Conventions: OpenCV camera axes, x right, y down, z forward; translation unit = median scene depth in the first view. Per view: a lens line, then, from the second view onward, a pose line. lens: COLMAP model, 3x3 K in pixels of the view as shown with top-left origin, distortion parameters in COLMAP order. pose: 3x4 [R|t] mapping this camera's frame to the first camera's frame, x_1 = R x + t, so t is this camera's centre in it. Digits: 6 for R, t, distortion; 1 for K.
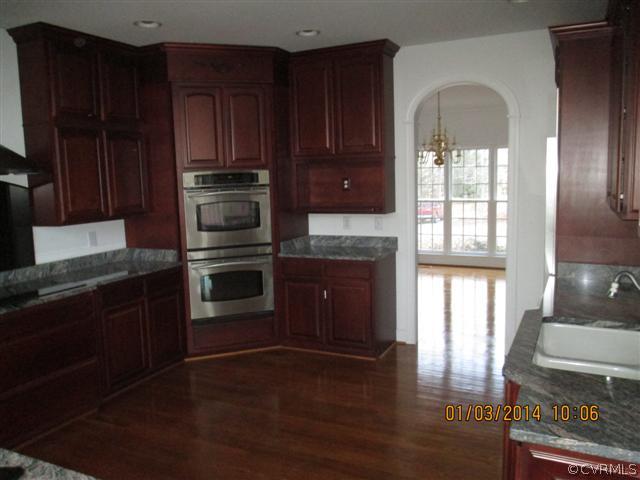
lens RADIAL K [[536.1, 0, 318.2], [0, 536.1, 238.6], [0, 0, 1]] dist [-0.010956, -0.017359]
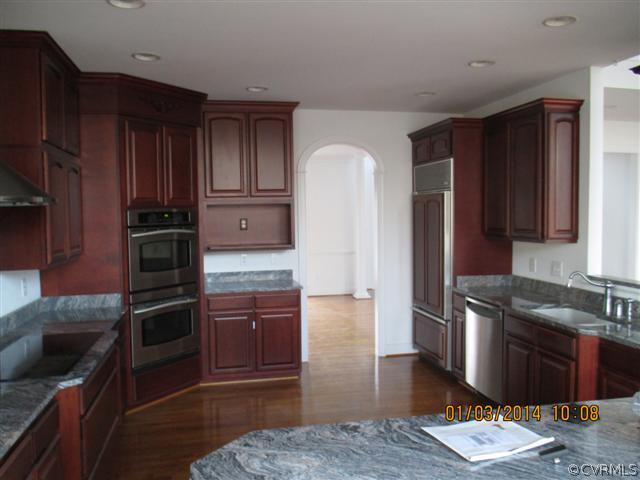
lens RADIAL K [[536.1, 0, 318.7], [0, 536.1, 241.7], [0, 0, 1]] dist [-0.010956, -0.017359]
pose [[0.782298, -0.013561, 0.622756, -0.550069], [0.061395, 0.996574, -0.055422, 0.004500], [-0.619871, 0.081590, 0.780451, 0.061476]]
